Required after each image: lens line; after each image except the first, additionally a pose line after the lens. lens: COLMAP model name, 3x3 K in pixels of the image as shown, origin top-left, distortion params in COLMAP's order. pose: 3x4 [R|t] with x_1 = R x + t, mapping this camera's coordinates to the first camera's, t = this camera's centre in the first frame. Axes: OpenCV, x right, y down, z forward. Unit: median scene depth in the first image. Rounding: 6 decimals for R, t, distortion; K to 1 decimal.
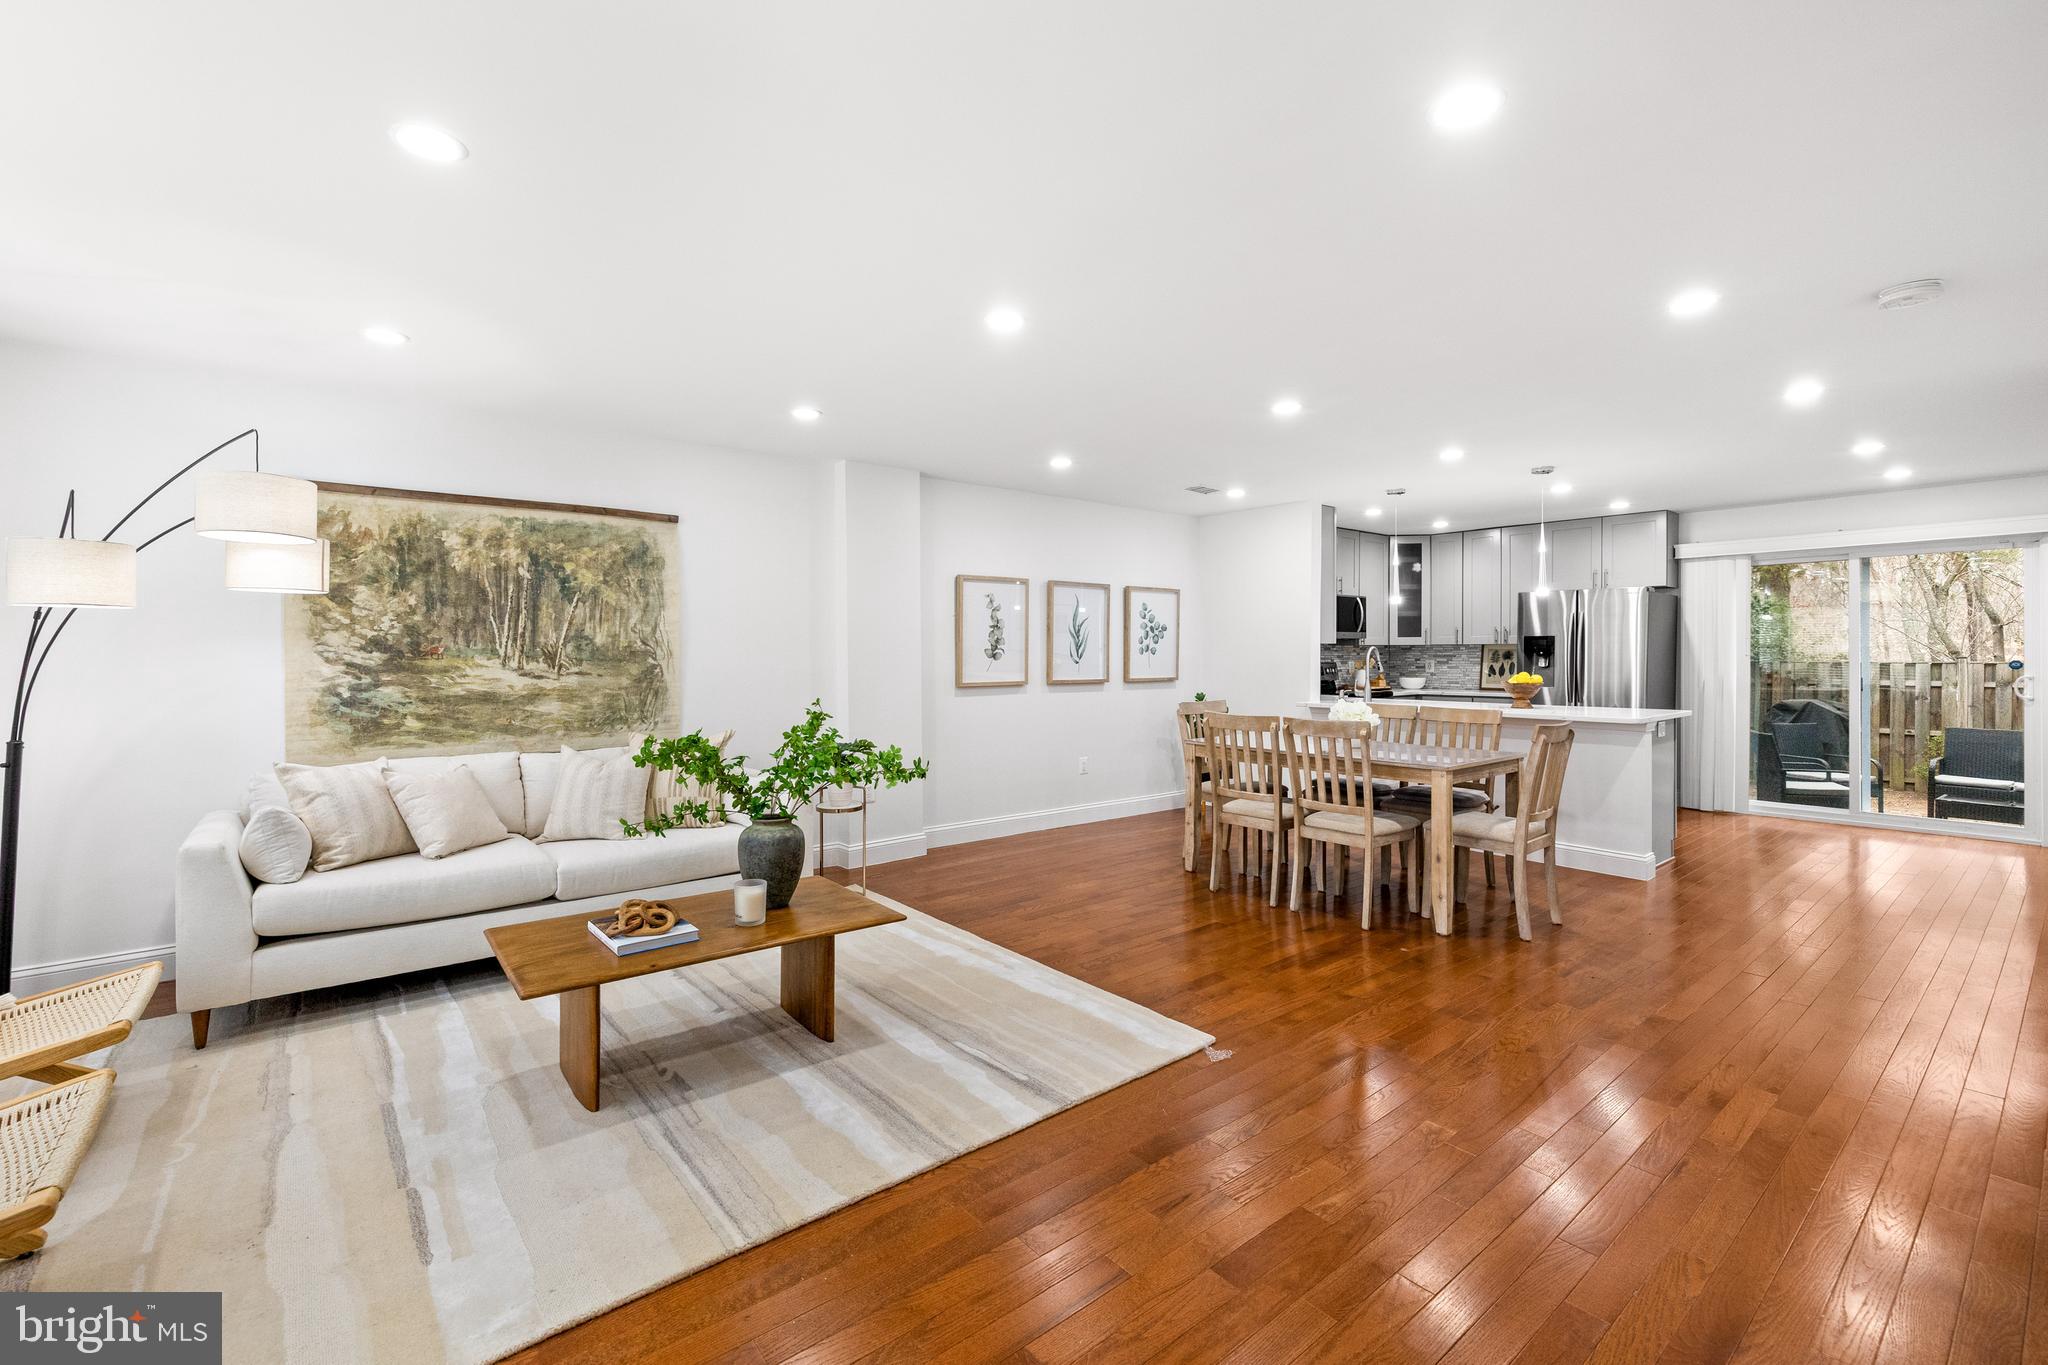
lens RADIAL K [[883.8, 0, 1014.4], [0, 883.8, 661.5], [0, 0, 1]] dist [-0.001078, 0.001141]
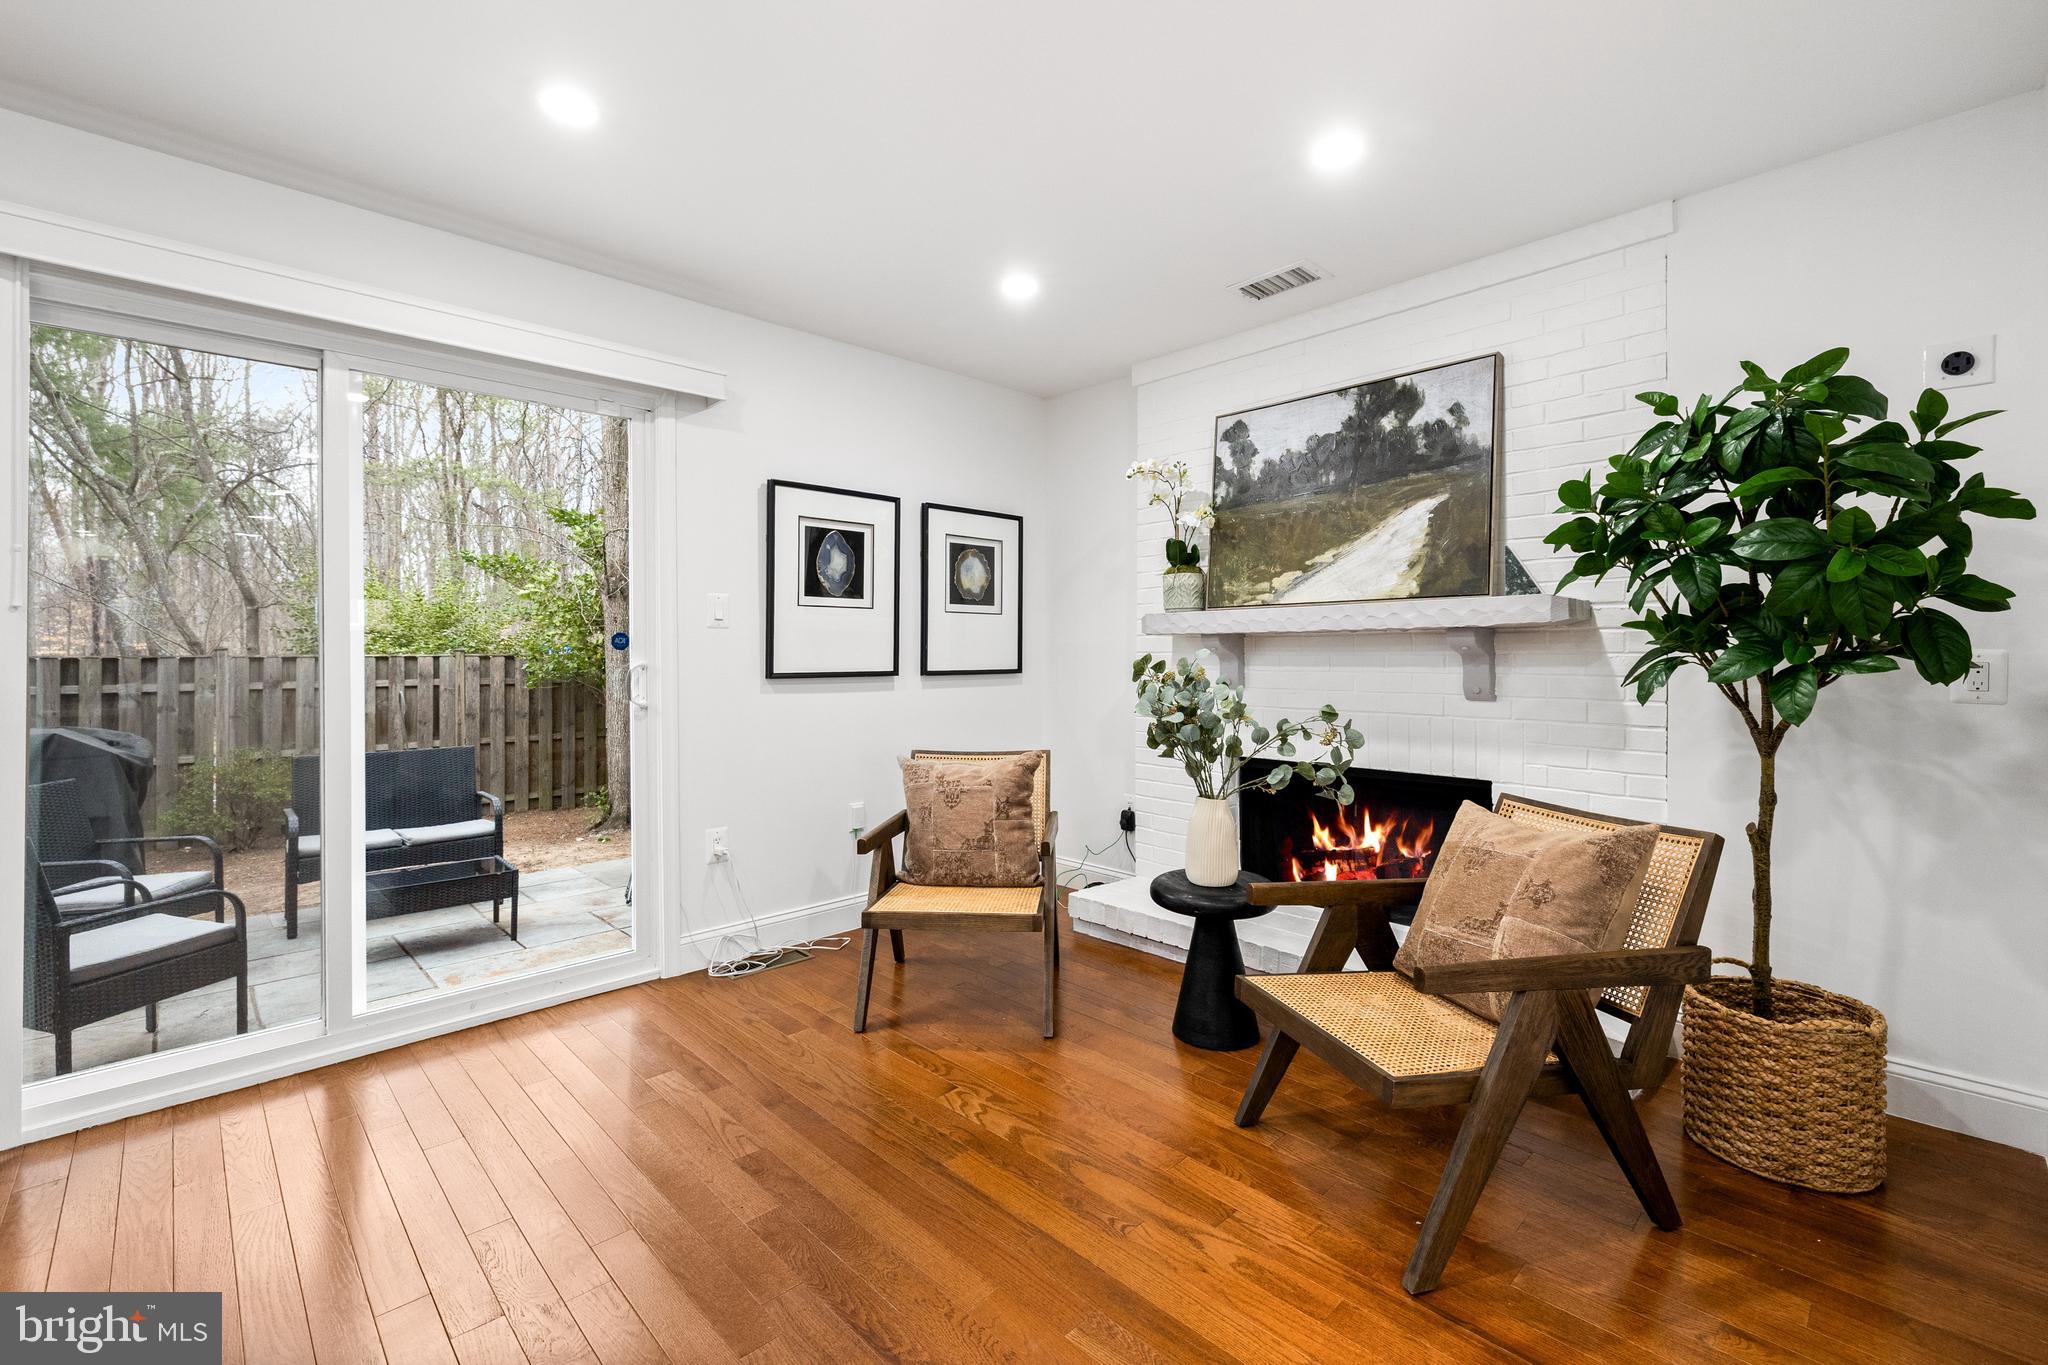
lens RADIAL K [[883.8, 0, 1001.1], [0, 883.8, 648.9], [0, 0, 1]] dist [-0.001078, 0.001141]
pose [[-0.078183, 0.008265, 0.996905, 0.587206], [0.011121, 0.999911, -0.007418, 0.014186], [-0.996877, 0.010506, -0.078268, 0.804327]]
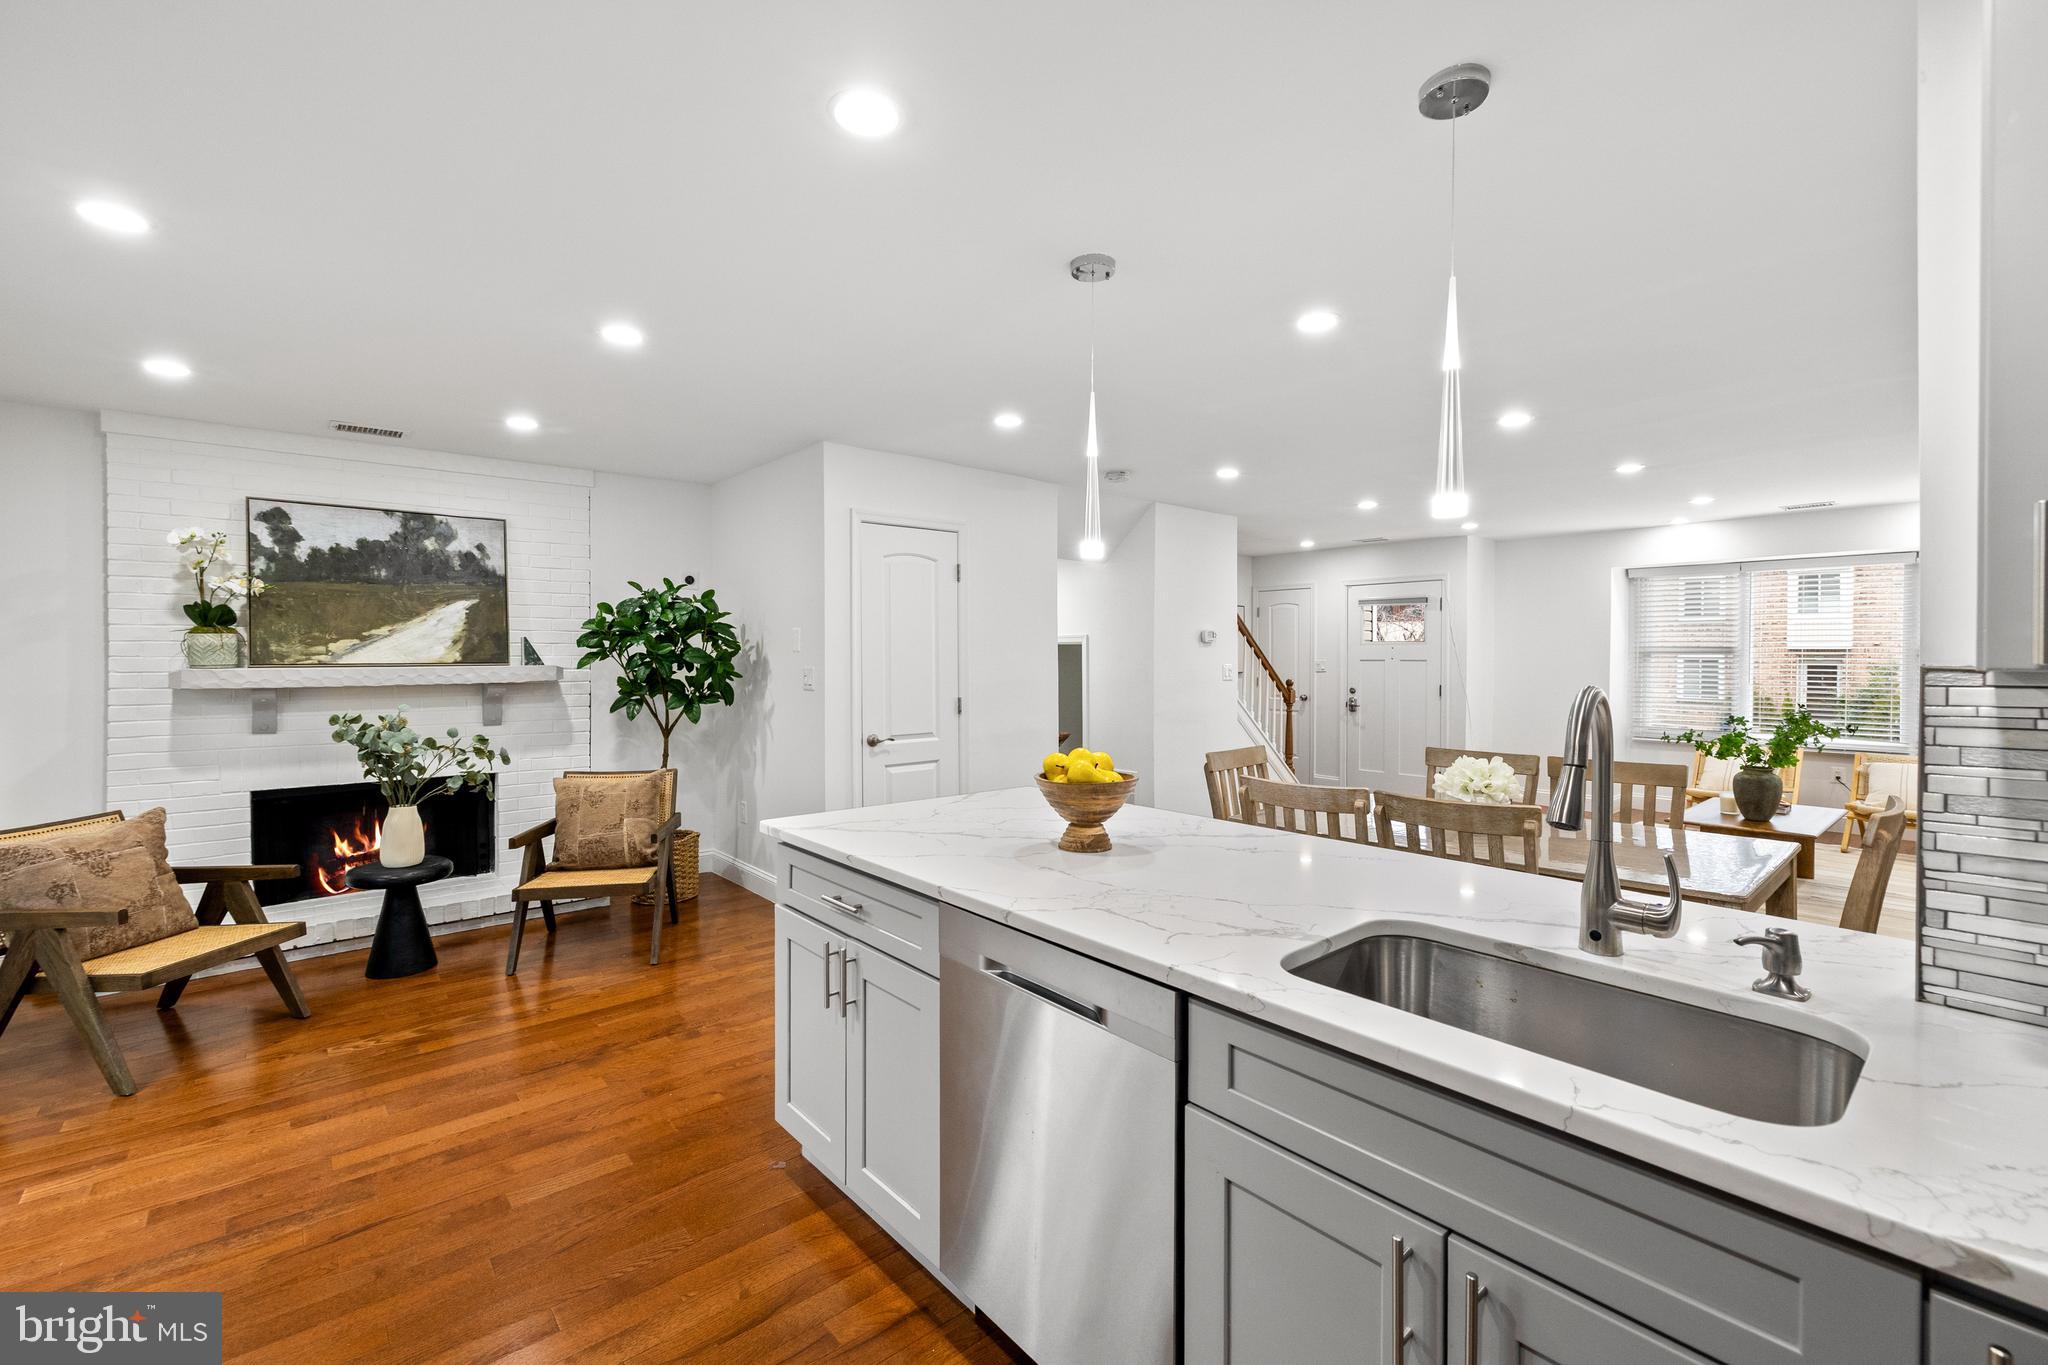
lens RADIAL K [[883.8, 0, 1043.3], [0, 883.8, 661.3], [0, 0, 1]] dist [-0.001078, 0.001141]
pose [[-0.999013, 0.002227, -0.044371, 0.584555], [0.001461, 0.999849, 0.017302, -0.029303], [0.044403, 0.017220, -0.998865, 1.322800]]
